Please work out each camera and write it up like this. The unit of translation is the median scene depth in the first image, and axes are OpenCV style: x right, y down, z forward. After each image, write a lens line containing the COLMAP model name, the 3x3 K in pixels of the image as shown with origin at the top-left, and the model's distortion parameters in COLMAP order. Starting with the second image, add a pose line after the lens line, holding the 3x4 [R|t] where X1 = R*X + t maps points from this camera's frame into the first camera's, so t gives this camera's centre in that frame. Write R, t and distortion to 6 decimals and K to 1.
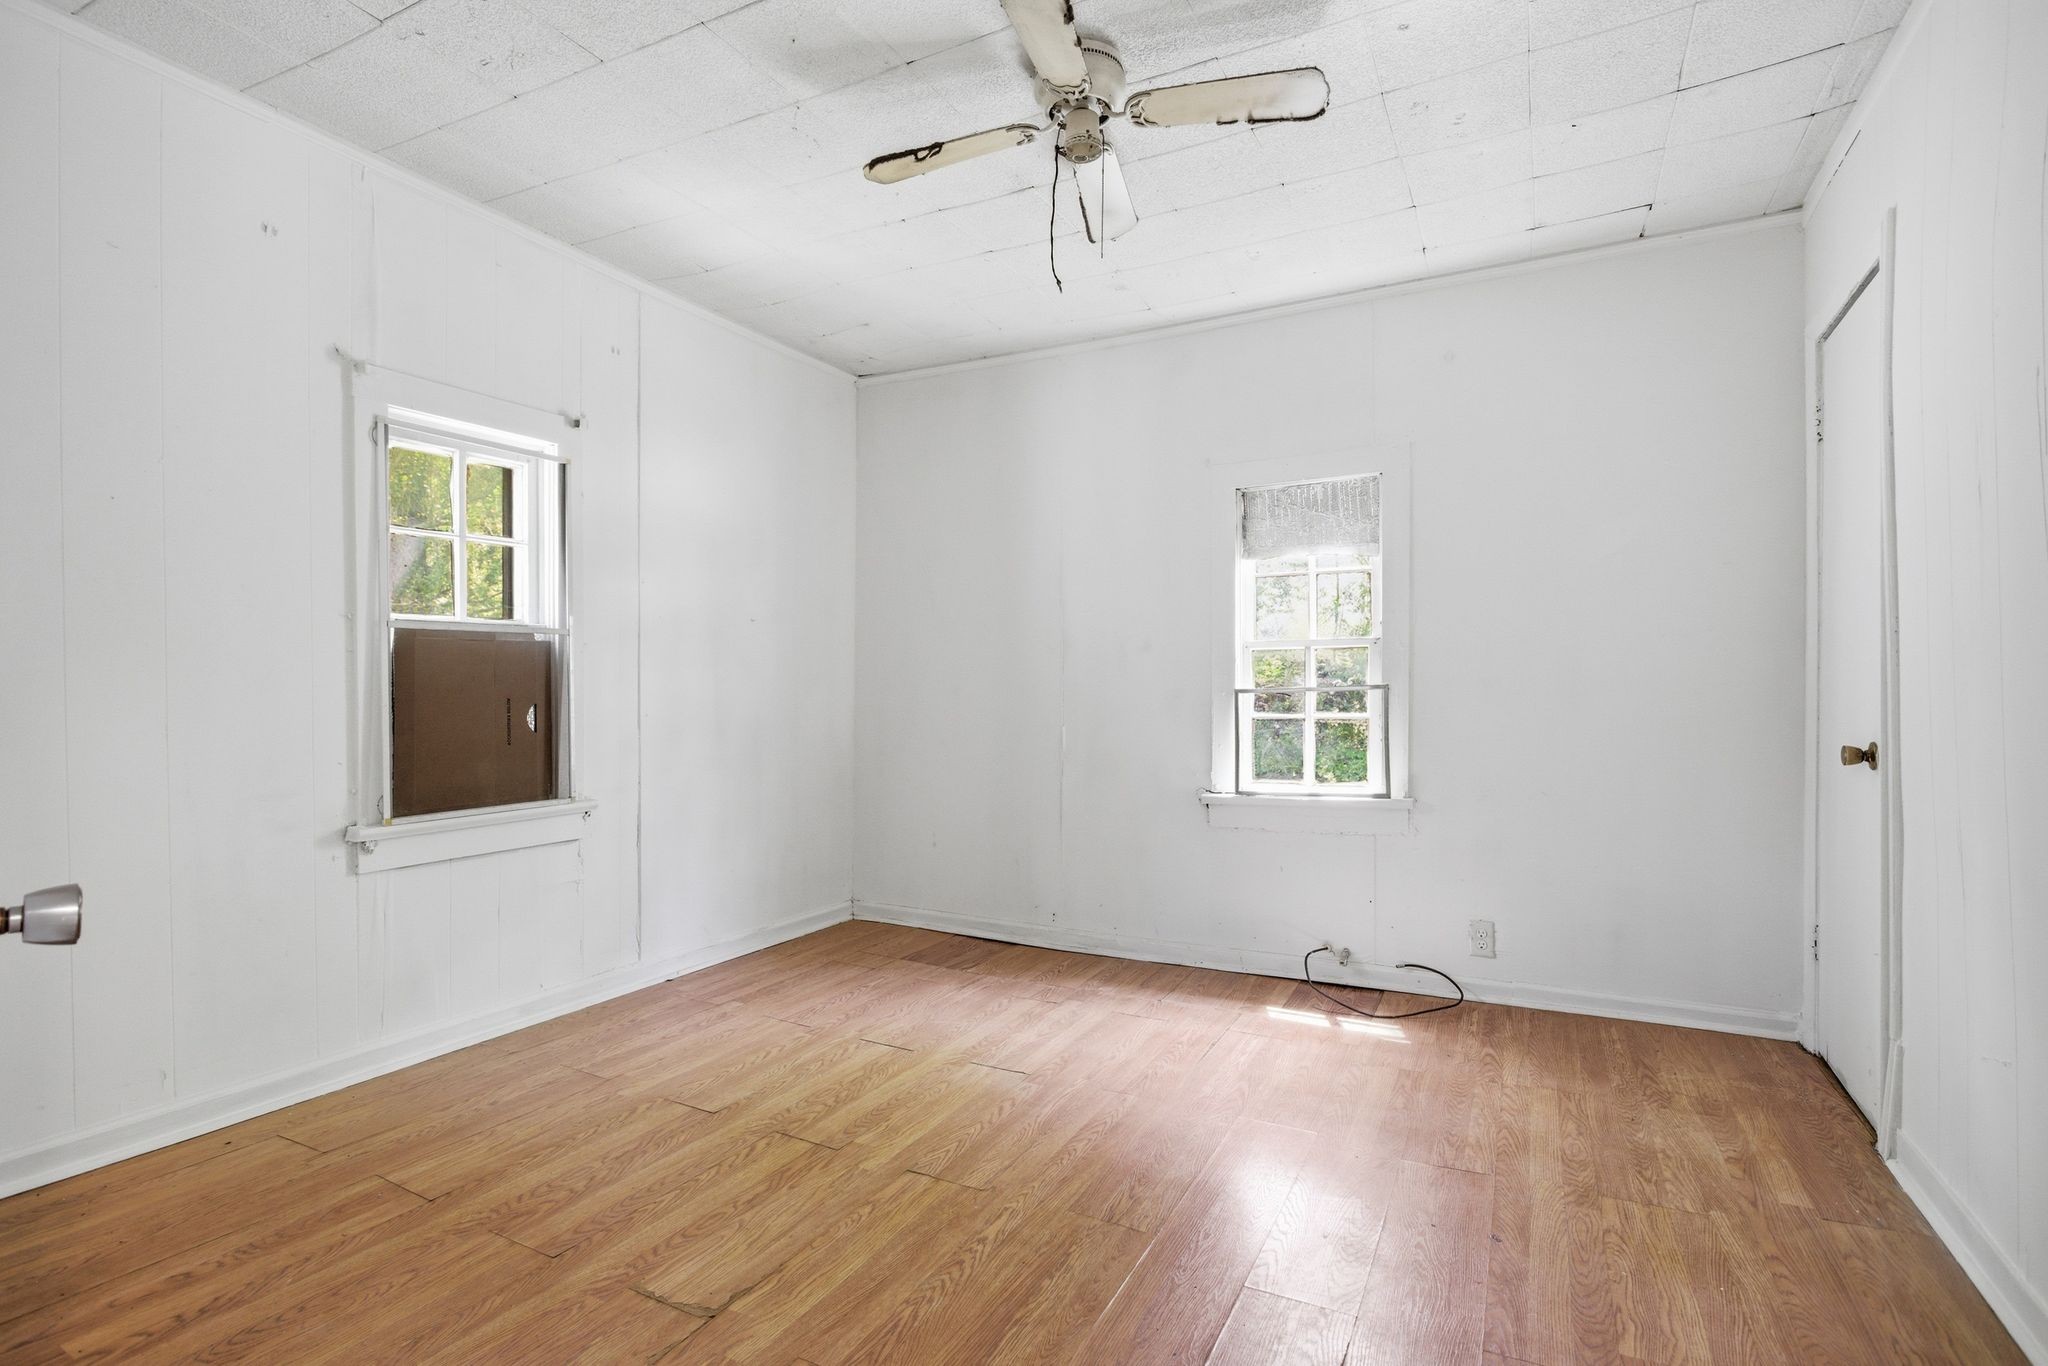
lens RADIAL K [[995.2, 0, 1011.9], [0, 995.2, 672.8], [0, 0, 1]] dist [-0.008950, 0.003976]
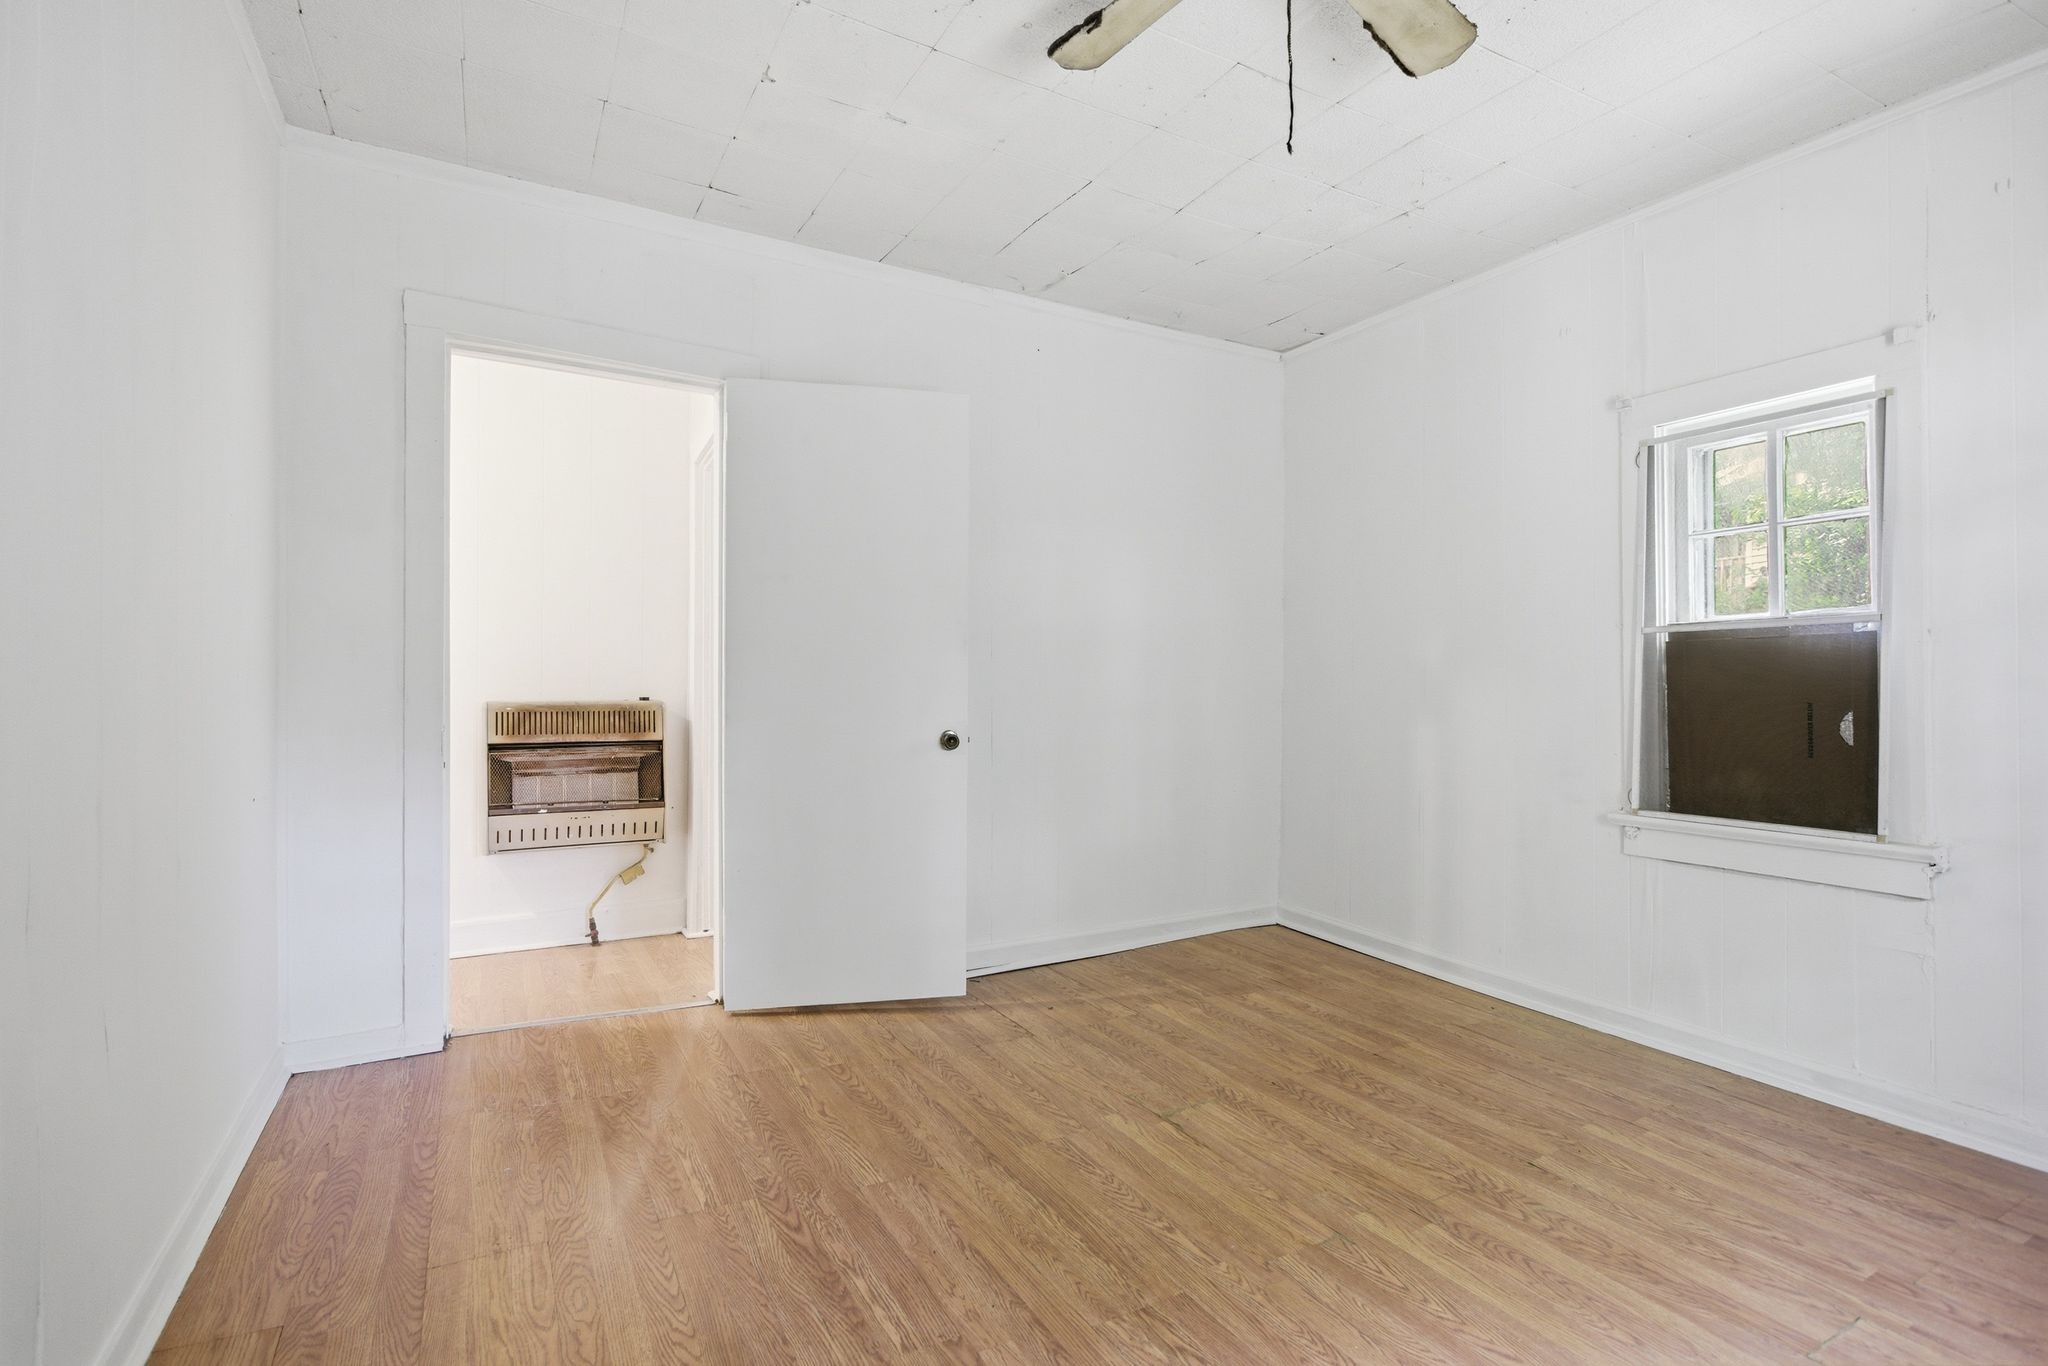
lens RADIAL K [[995.2, 0, 1033.3], [0, 995.2, 672.2], [0, 0, 1]] dist [-0.008950, 0.003976]
pose [[-0.539742, -0.014634, -0.841703, 0.672092], [0.000547, 0.999843, -0.017733, 0.017057], [0.841830, -0.010032, -0.539649, 1.067924]]
